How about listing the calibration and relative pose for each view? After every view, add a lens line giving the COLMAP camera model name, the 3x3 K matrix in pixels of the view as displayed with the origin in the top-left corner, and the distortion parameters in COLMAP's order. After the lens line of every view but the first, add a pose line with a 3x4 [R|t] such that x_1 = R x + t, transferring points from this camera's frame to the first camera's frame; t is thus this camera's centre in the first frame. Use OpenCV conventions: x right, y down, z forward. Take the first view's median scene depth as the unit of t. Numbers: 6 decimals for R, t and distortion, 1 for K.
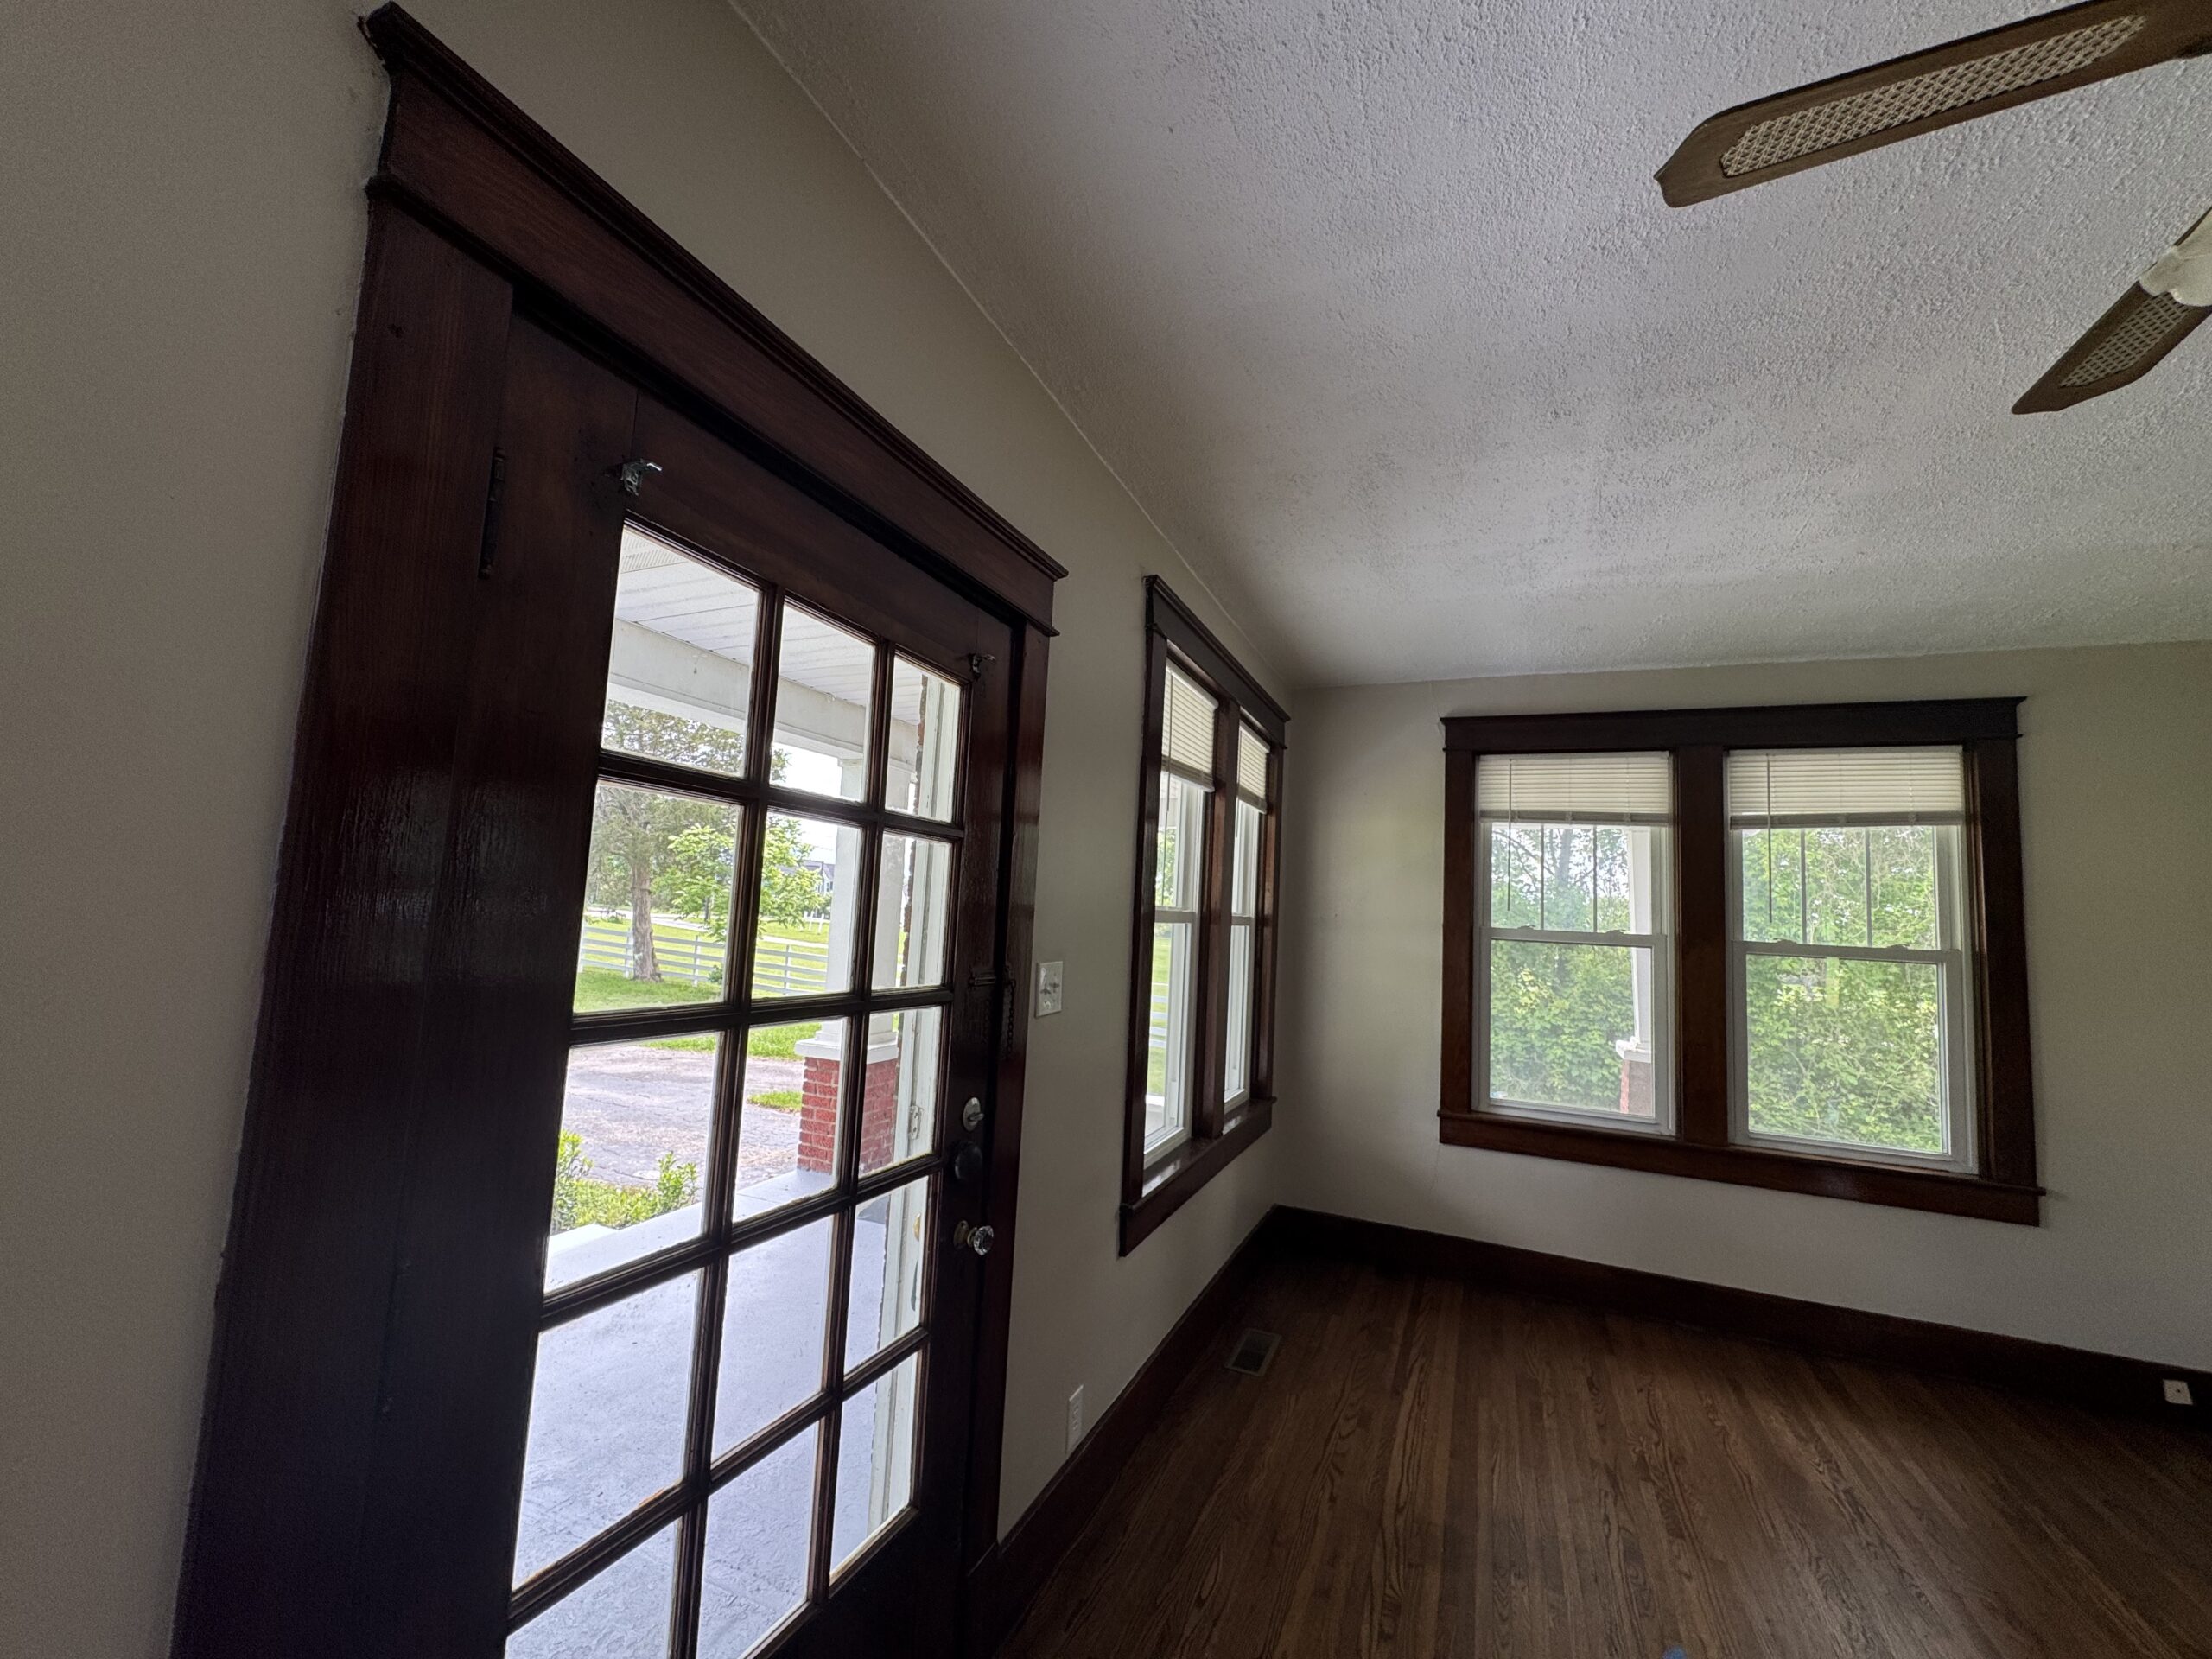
lens RADIAL K [[883.8, 0, 1097.3], [0, 883.8, 827.4], [0, 0, 1]] dist [-0.003991, 0.000408]
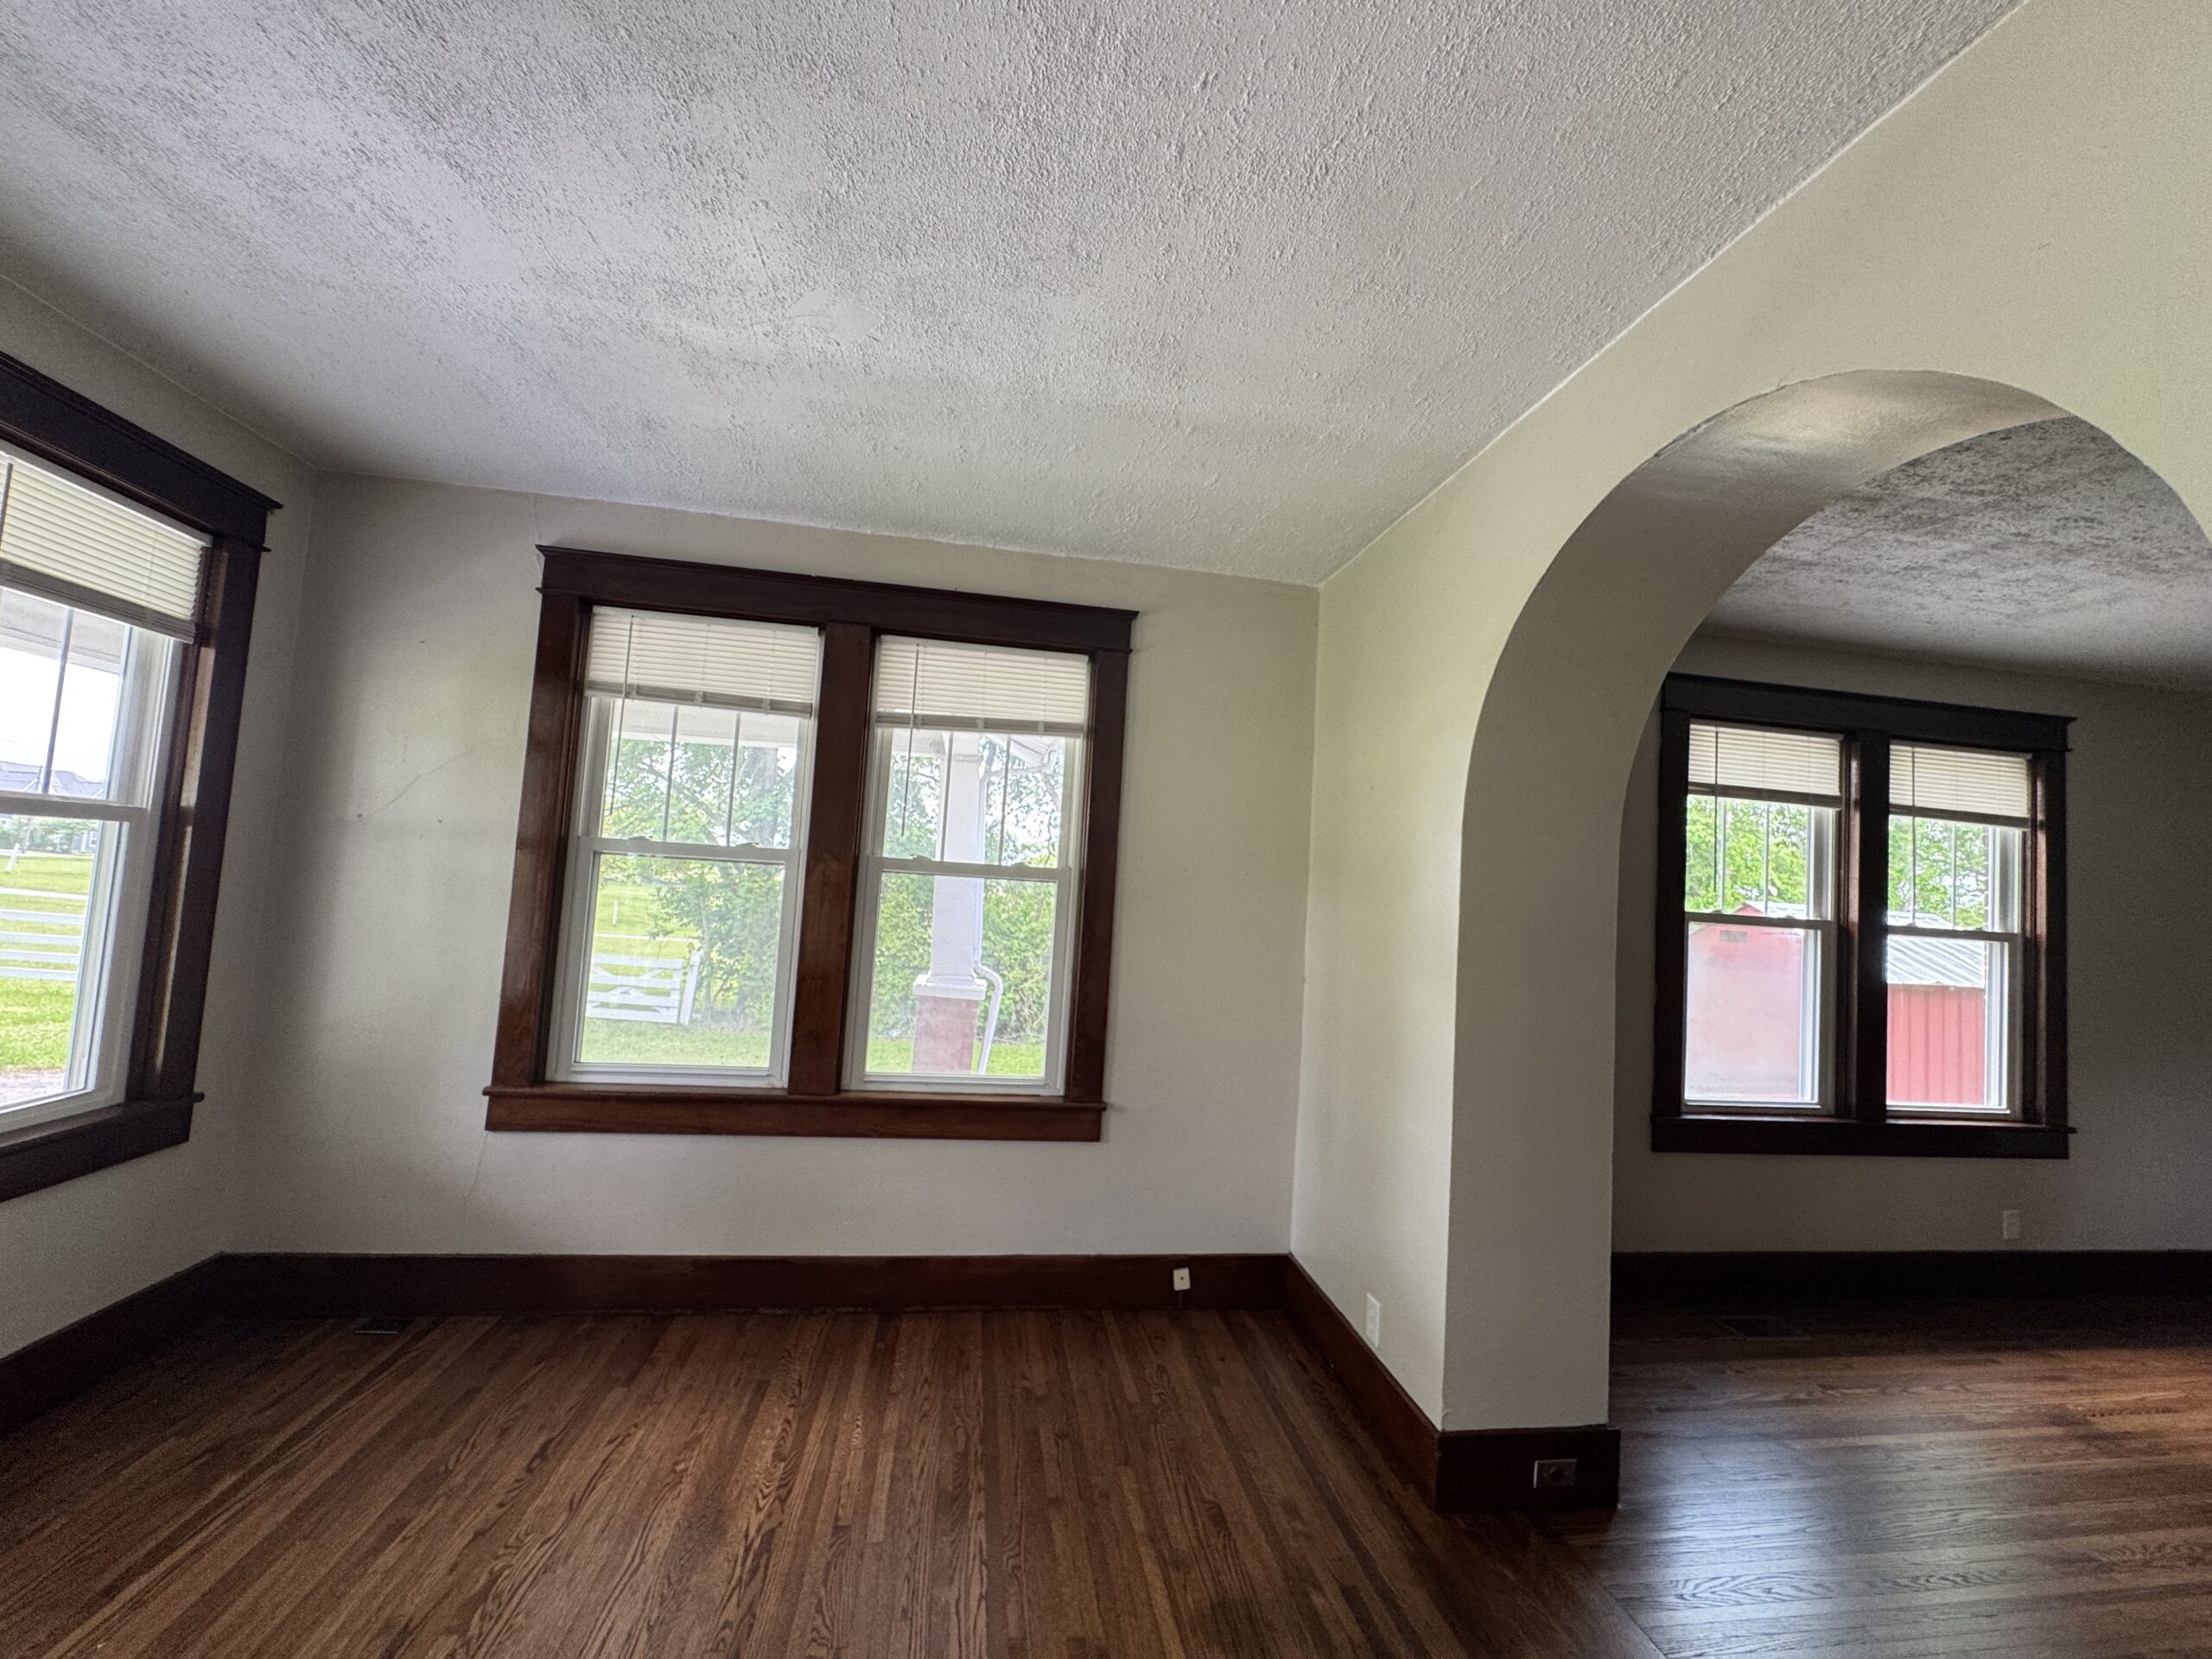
lens RADIAL K [[885.7, 0, 1105.0], [0, 885.7, 831.4], [0, 0, 1]] dist [-0.000666, 0.000254]
pose [[0.845466, 0.035655, 0.532837, 0.476681], [-0.070255, 0.996523, 0.044793, 0.051722], [-0.529387, -0.075305, 0.845032, 0.156220]]
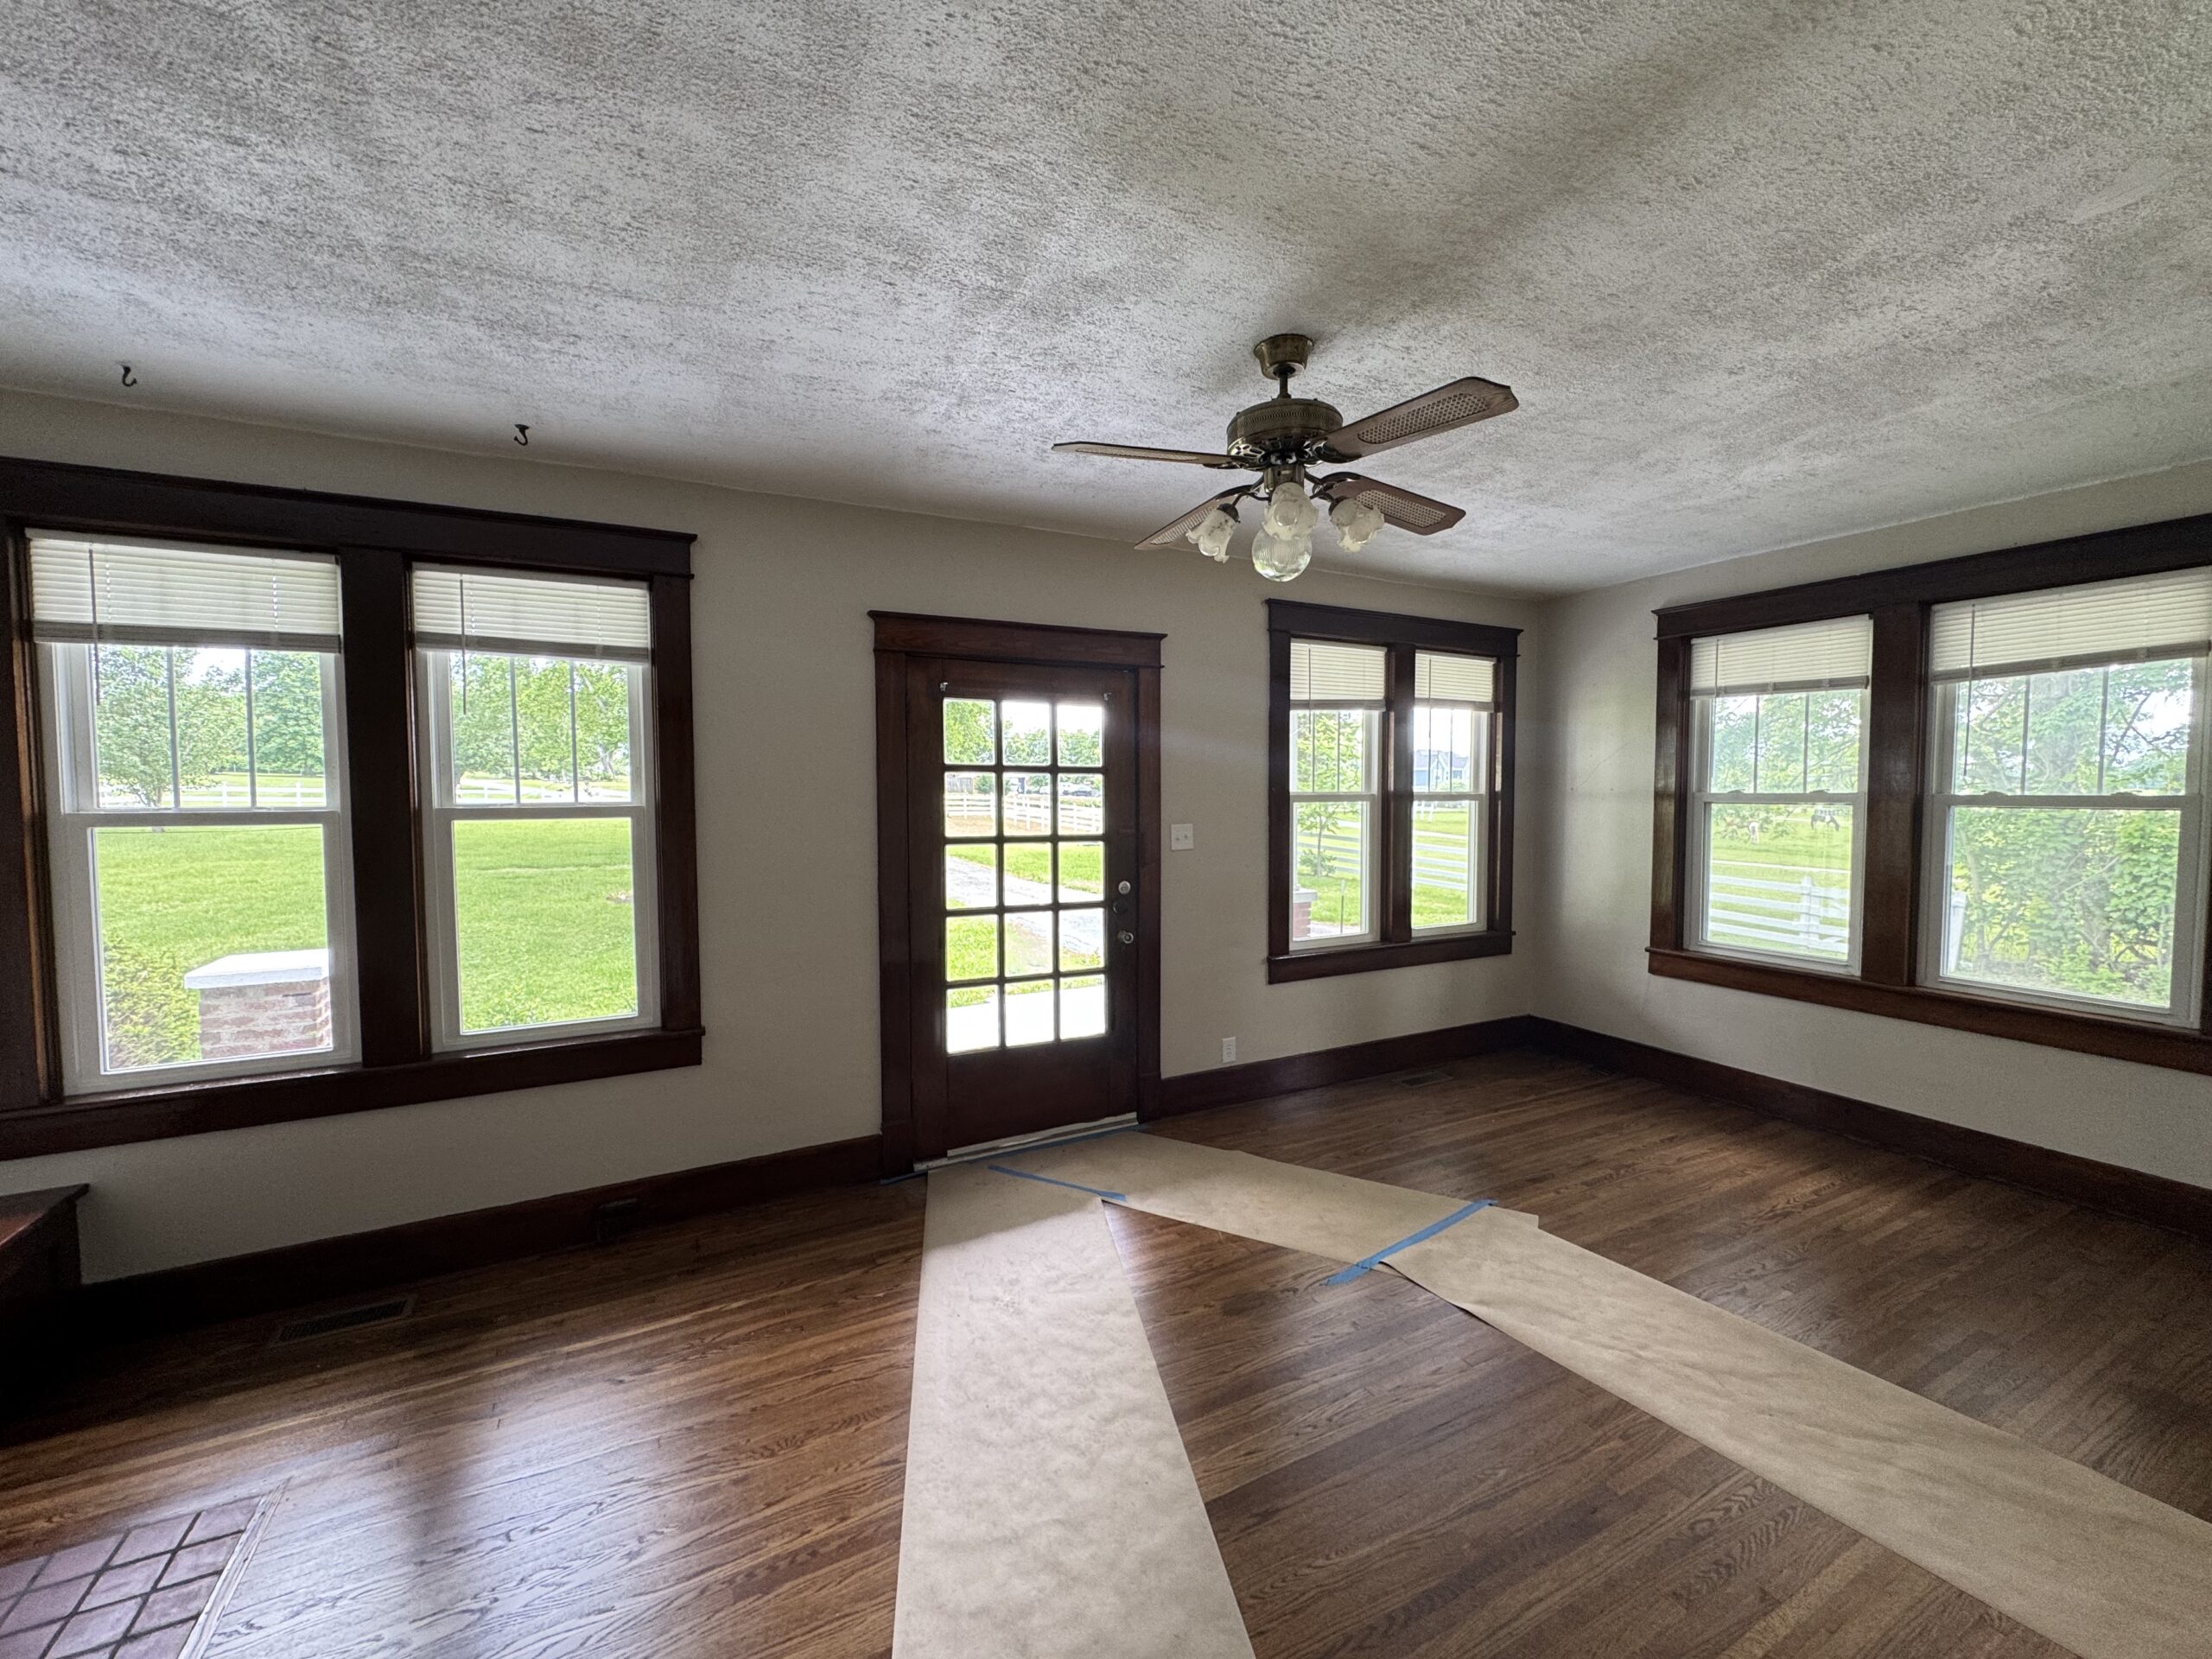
lens RADIAL K [[883.8, 0, 1097.3], [0, 883.8, 827.4], [0, 0, 1]] dist [-0.003991, 0.000408]
pose [[0.773237, -0.025402, -0.633608, 0.649694], [0.103258, 0.990905, 0.086286, -0.023864], [0.625653, -0.132144, 0.768827, -0.418803]]
